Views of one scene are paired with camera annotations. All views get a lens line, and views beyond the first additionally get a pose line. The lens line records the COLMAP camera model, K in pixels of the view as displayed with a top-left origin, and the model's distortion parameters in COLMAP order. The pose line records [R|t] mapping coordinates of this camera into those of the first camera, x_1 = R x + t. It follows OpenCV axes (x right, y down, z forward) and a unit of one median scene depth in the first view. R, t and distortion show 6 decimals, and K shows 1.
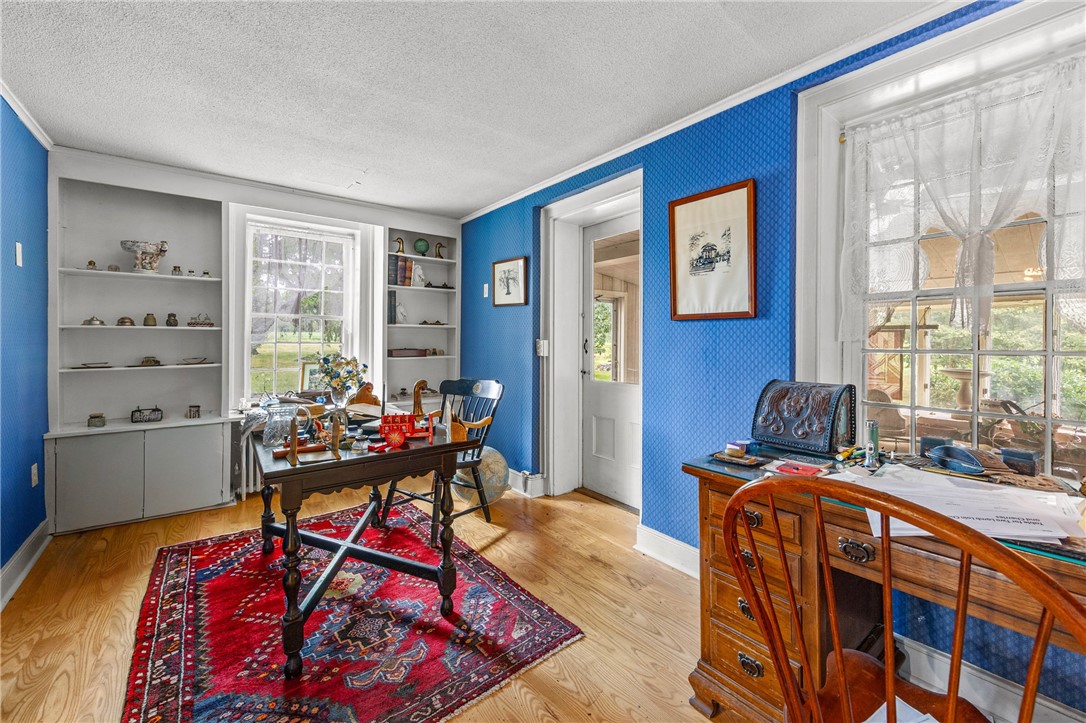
lens RADIAL K [[440.2, 0, 548.5], [0, 440.2, 335.8], [0, 0, 1]] dist [-0.001721, 0.000058]
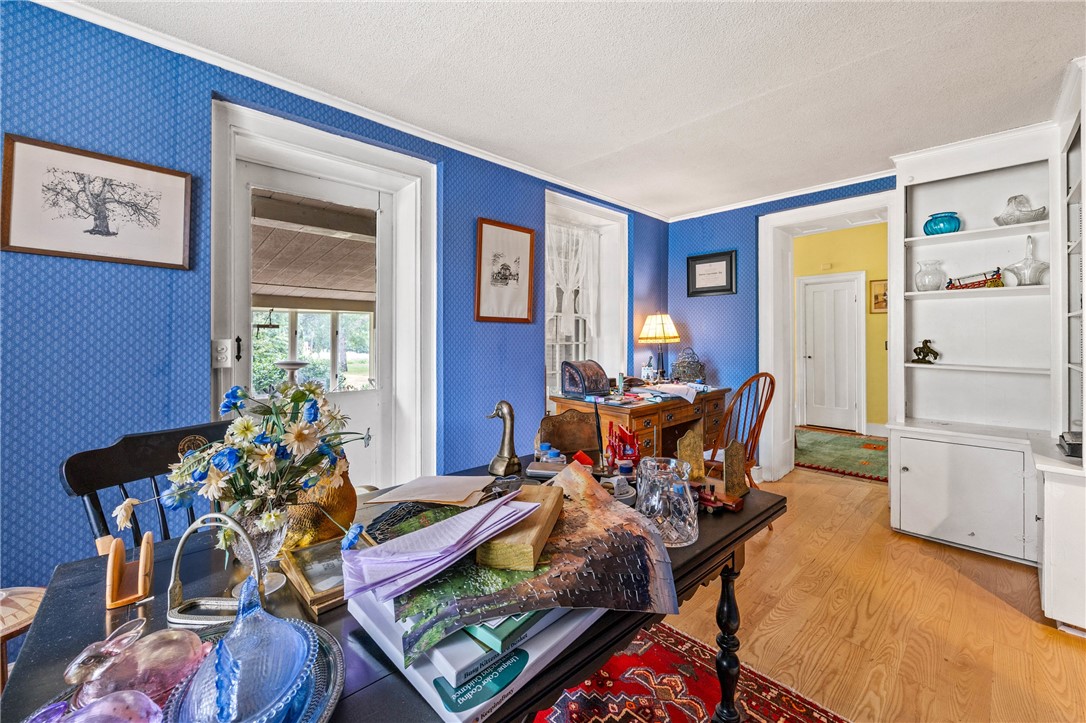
lens RADIAL K [[440.2, 0, 546.4], [0, 440.2, 339.5], [0, 0, 1]] dist [-0.001721, 0.000058]
pose [[-0.097989, 0.000116, 0.995187, -0.936205], [-0.003250, 0.999995, -0.000437, 0.013030], [-0.995182, -0.003277, -0.097988, 1.007040]]
